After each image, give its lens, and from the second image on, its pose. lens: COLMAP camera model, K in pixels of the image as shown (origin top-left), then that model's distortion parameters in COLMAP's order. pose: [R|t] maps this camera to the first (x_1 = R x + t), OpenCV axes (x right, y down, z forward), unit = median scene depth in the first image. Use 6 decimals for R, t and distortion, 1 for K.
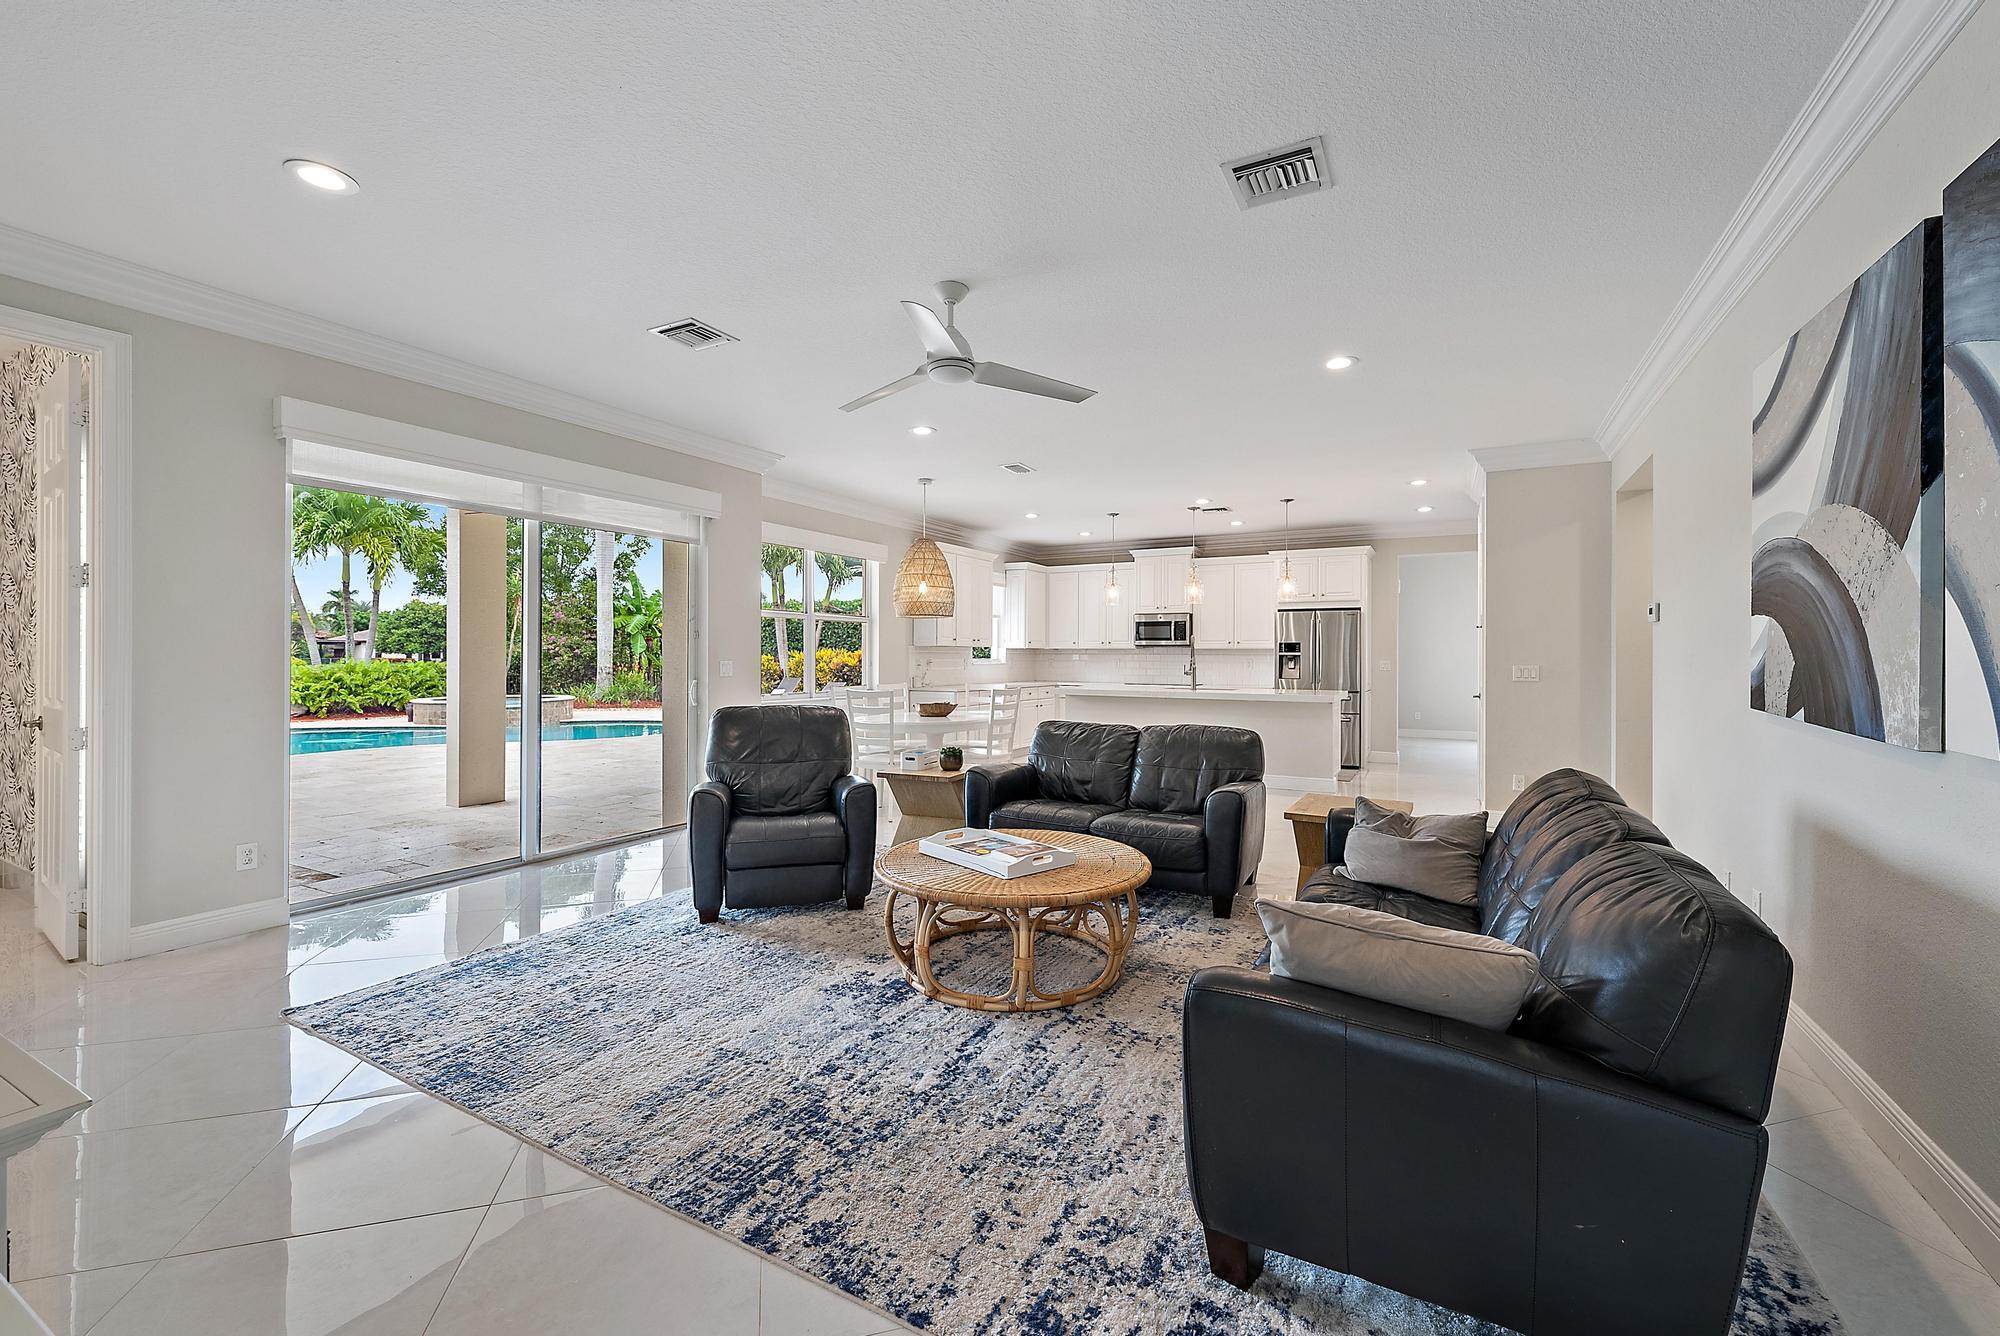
lens RADIAL K [[790.1, 0, 990.7], [0, 790.1, 656.9], [0, 0, 1]] dist [0.001025, -0.000144]
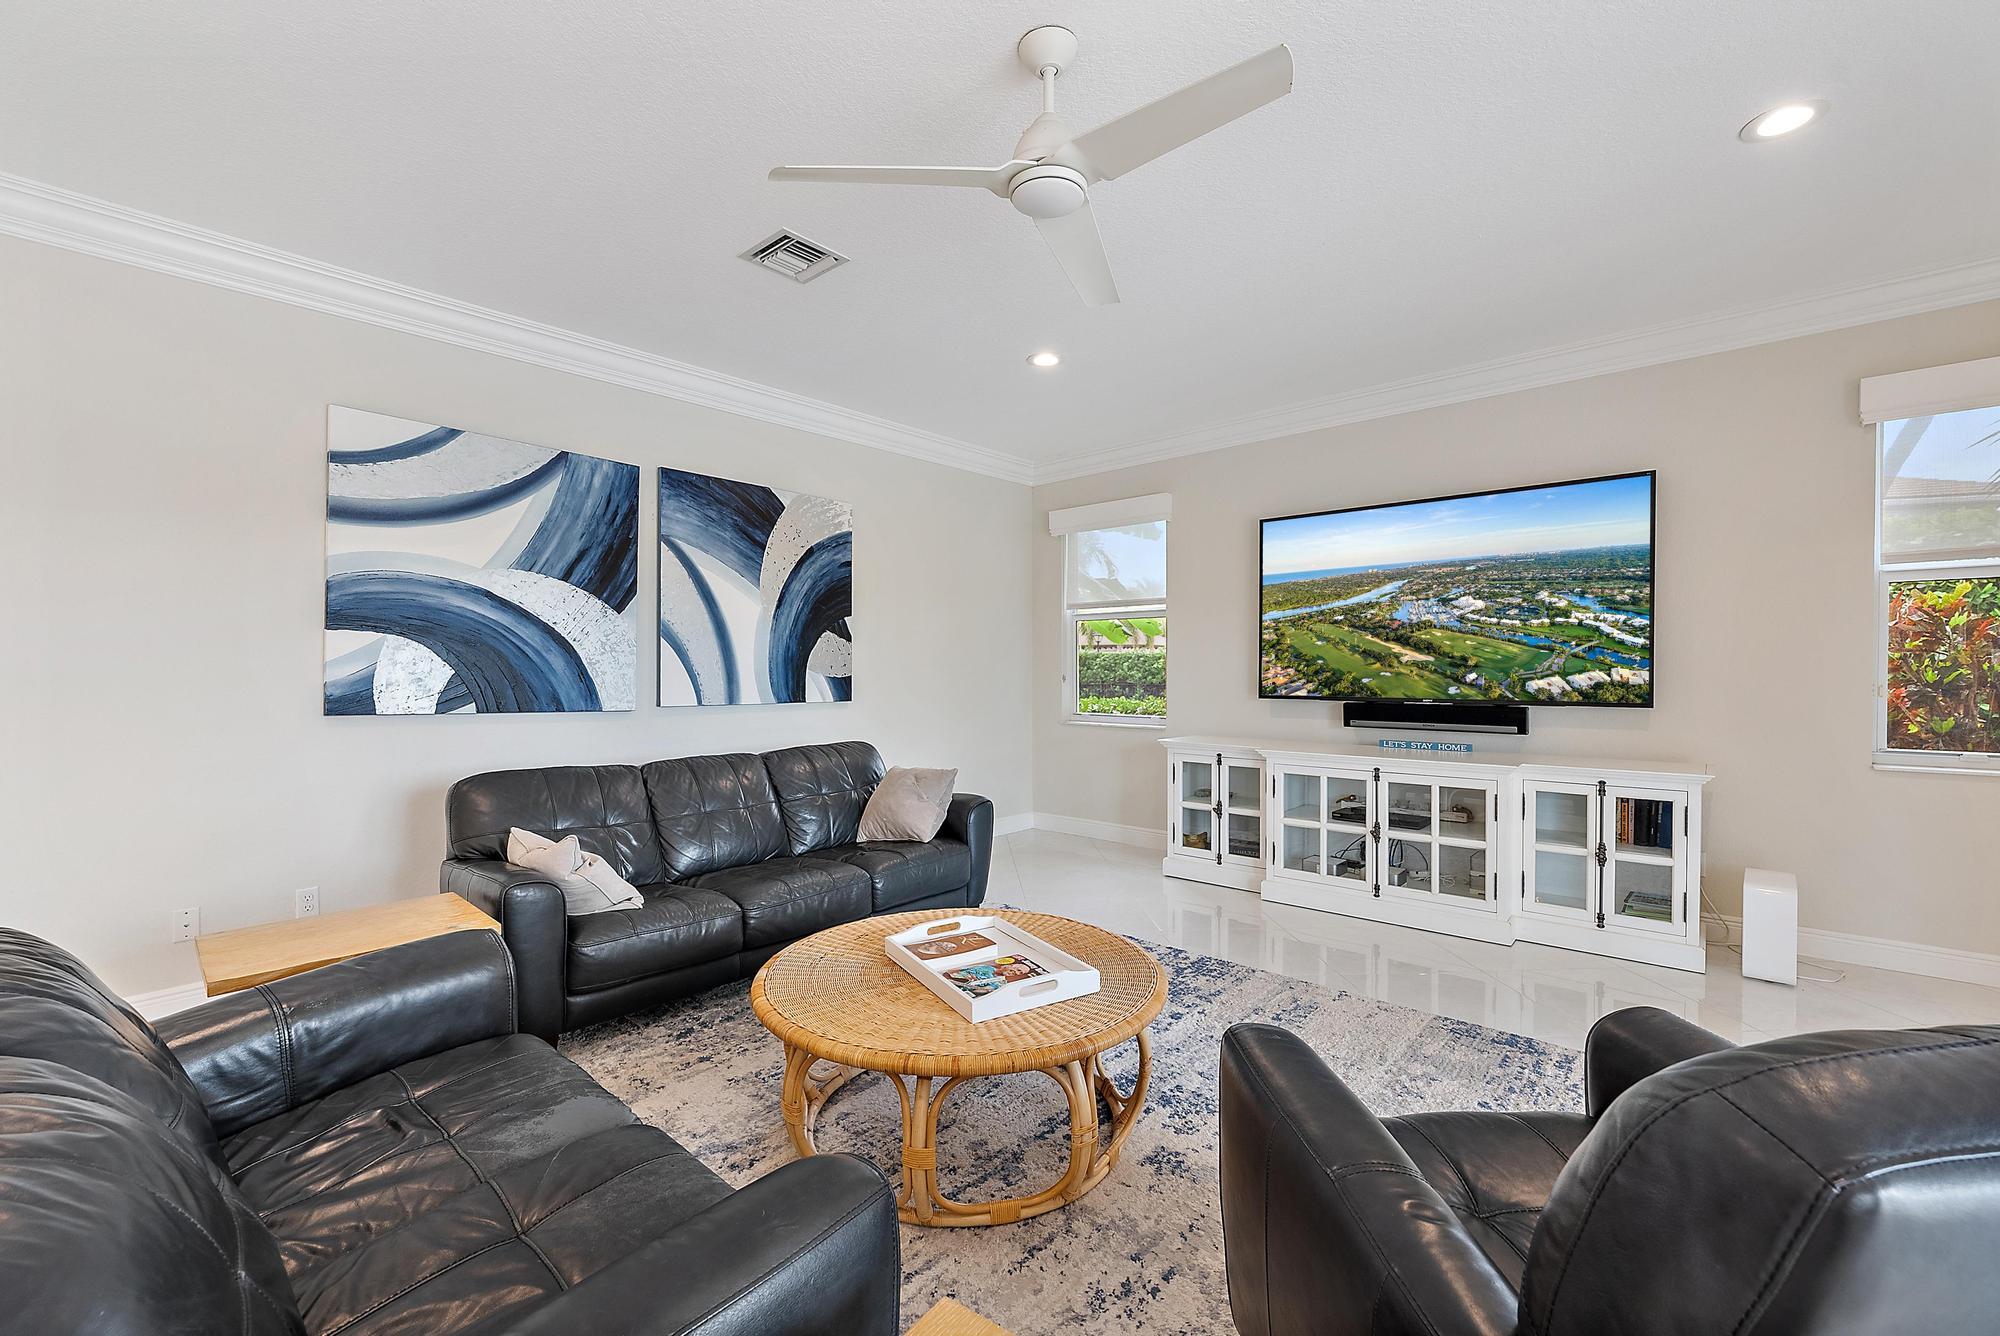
lens RADIAL K [[790.1, 0, 999.6], [0, 790.1, 672.0], [0, 0, 1]] dist [0.001025, -0.000144]
pose [[-0.976460, -0.007040, 0.215582, -0.217473], [-0.006783, 0.999975, 0.001935, 0.002705], [-0.215590, 0.000427, -0.976484, 2.434402]]
